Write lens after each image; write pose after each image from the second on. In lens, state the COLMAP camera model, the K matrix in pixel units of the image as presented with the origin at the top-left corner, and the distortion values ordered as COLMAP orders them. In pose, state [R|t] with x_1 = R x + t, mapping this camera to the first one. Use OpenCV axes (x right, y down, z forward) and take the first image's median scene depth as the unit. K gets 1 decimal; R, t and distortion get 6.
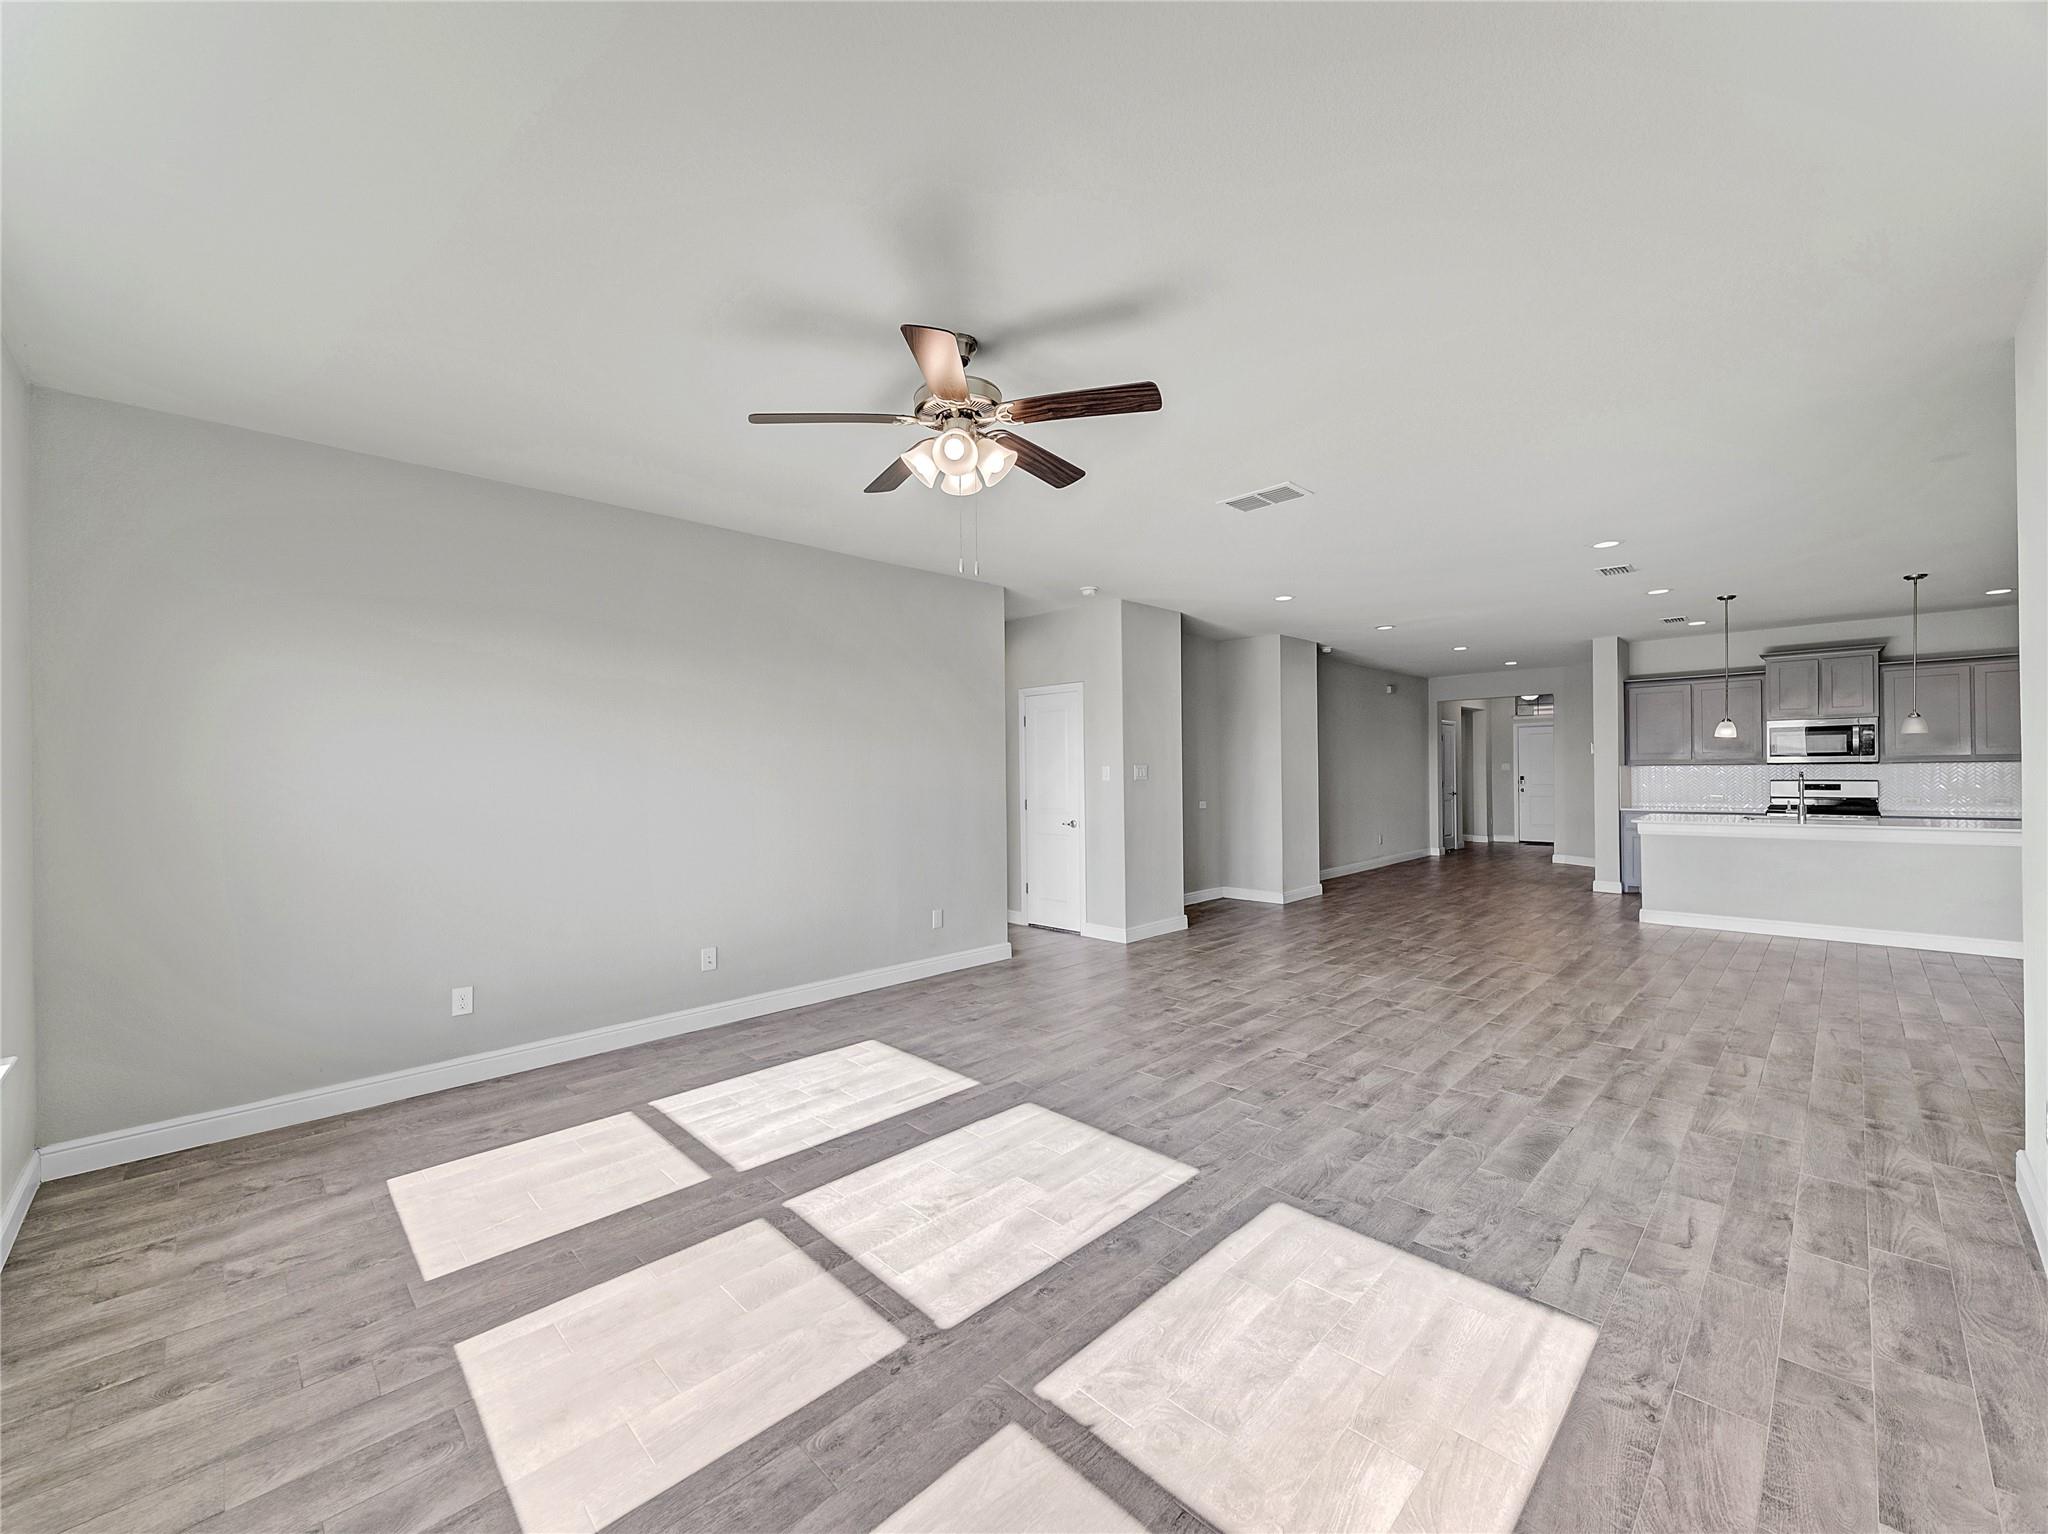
lens RADIAL K [[814.7, 0, 1017.8], [0, 814.7, 770.2], [0, 0, 1]] dist [-0.000092, -0.000201]
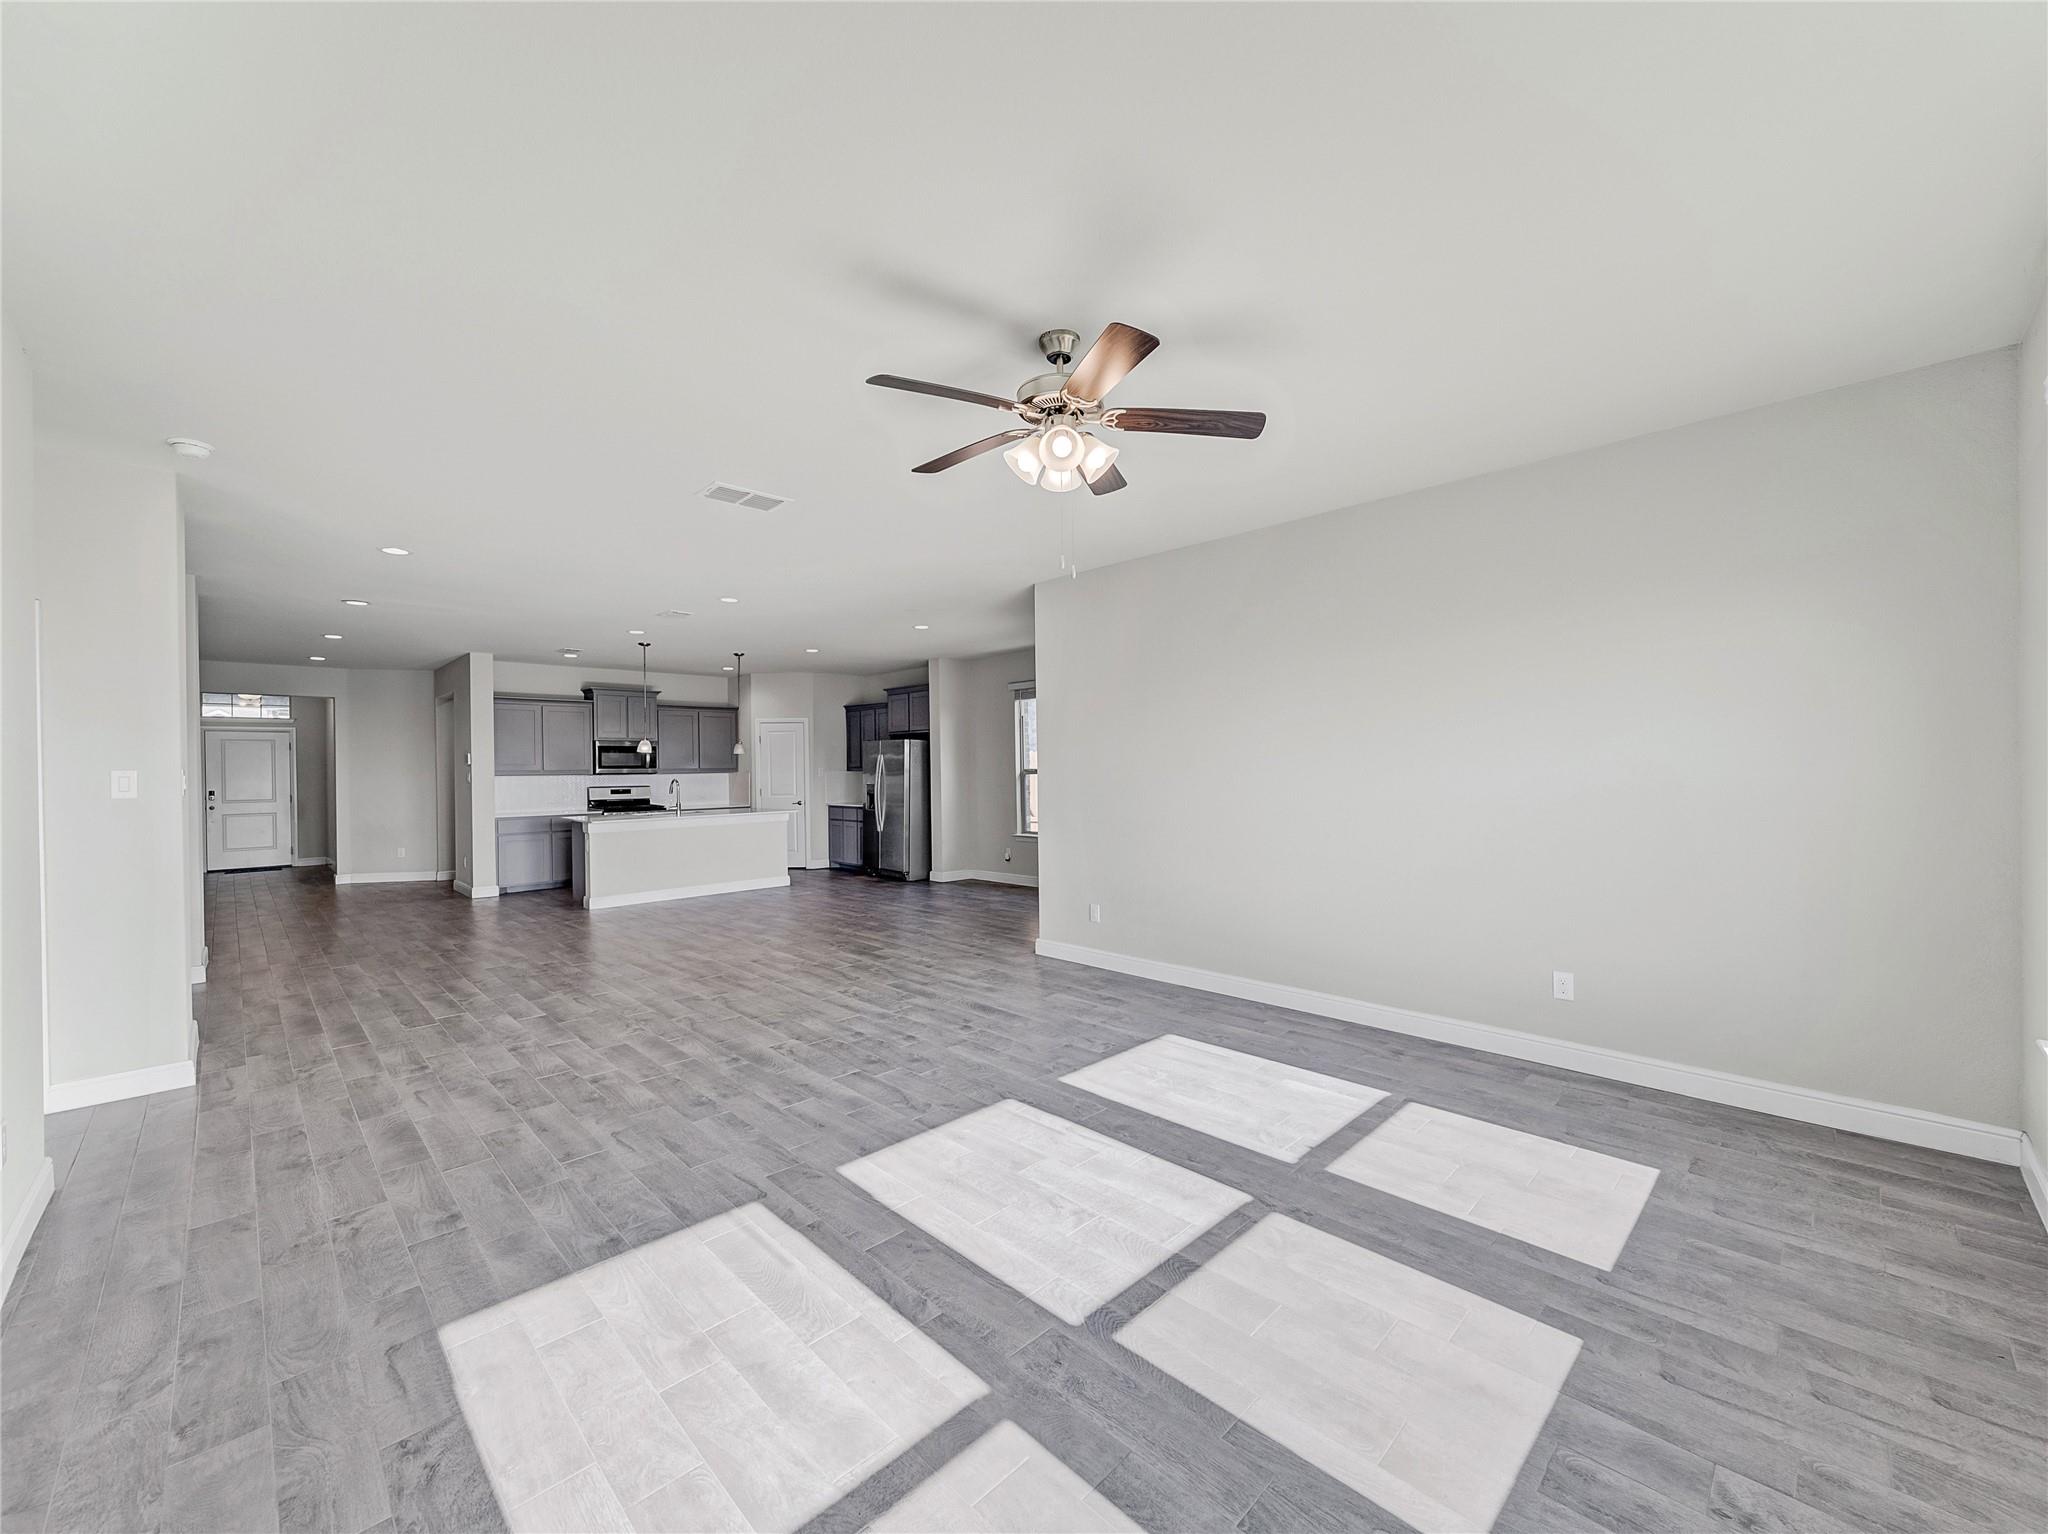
lens RADIAL K [[814.7, 0, 1017.8], [0, 814.7, 770.2], [0, 0, 1]] dist [-0.000092, -0.000201]
pose [[-0.000997, 0.009232, 0.999957, -0.789377], [0.010574, 0.999902, -0.009221, 0.010552], [-0.999944, 0.010564, -0.001095, 0.779777]]
